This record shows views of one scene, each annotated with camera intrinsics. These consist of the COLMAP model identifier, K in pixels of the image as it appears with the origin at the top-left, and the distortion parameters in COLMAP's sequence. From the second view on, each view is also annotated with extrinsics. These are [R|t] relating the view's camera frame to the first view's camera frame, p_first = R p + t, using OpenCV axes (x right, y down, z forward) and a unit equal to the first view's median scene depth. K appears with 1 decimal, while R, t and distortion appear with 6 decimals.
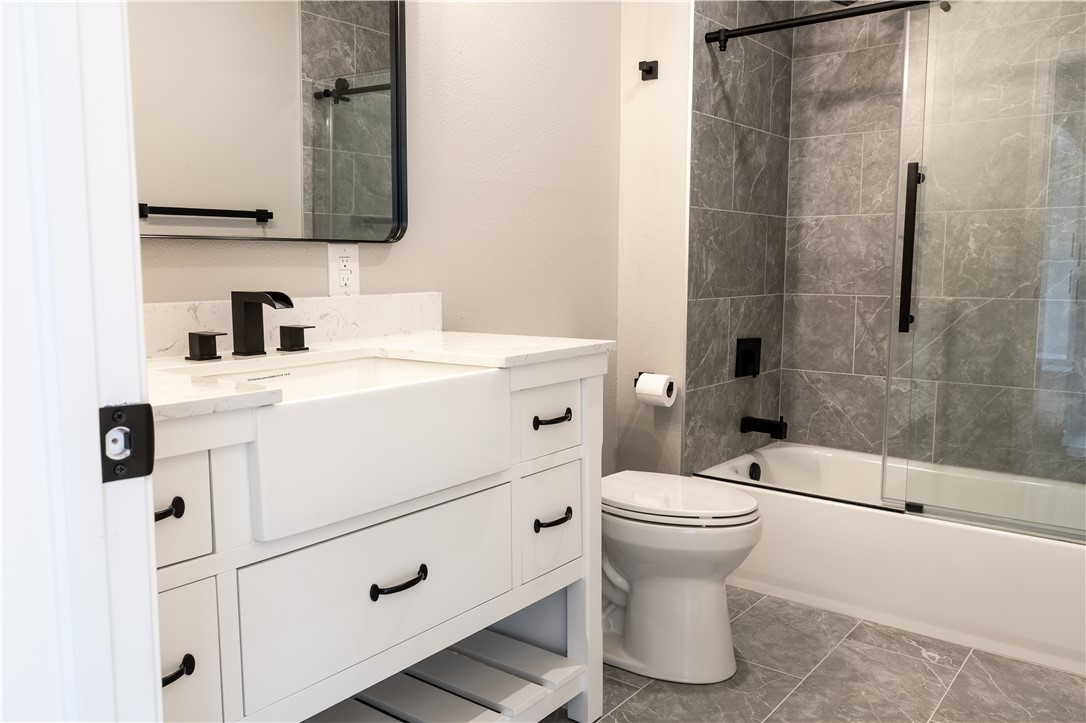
lens RADIAL K [[845.1, 0, 543.0], [0, 845.1, 361.5], [0, 0, 1]] dist [0.002695, 0.007464]
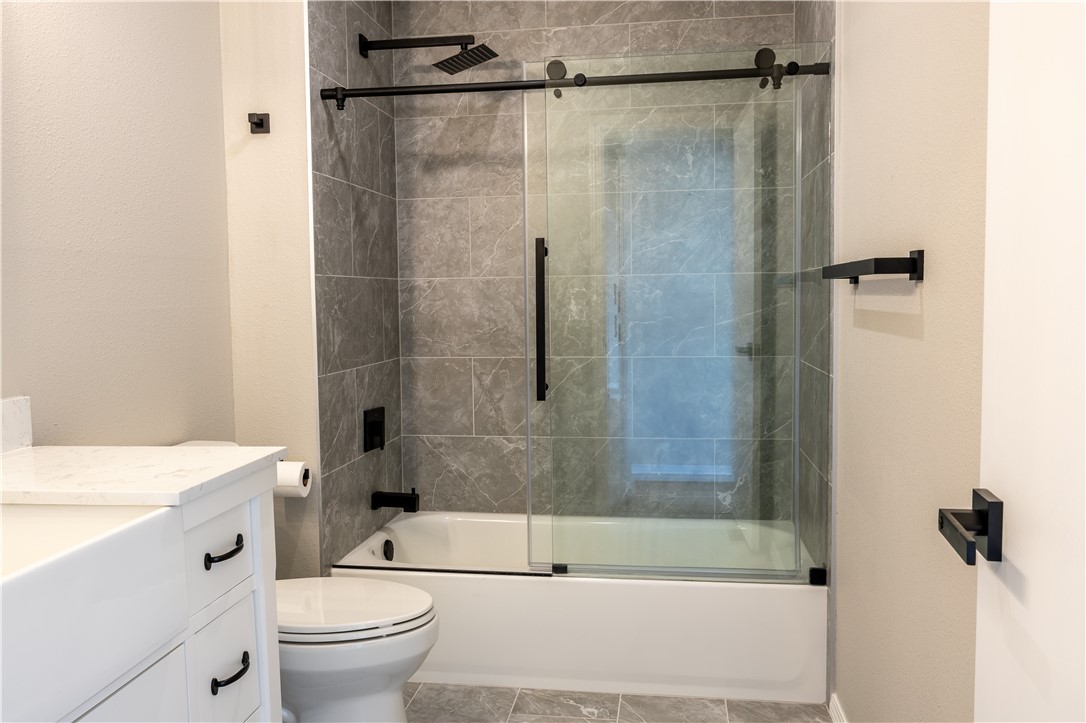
lens RADIAL K [[884.8, 0, 543.0], [0, 884.8, 361.5], [0, 0, 1]] dist [-0.011718, 0.001216]
pose [[0.867535, -0.049910, 0.494866, -0.084237], [0.071121, 0.997176, -0.024109, -0.046314], [-0.492265, 0.056111, 0.868635, 0.051821]]
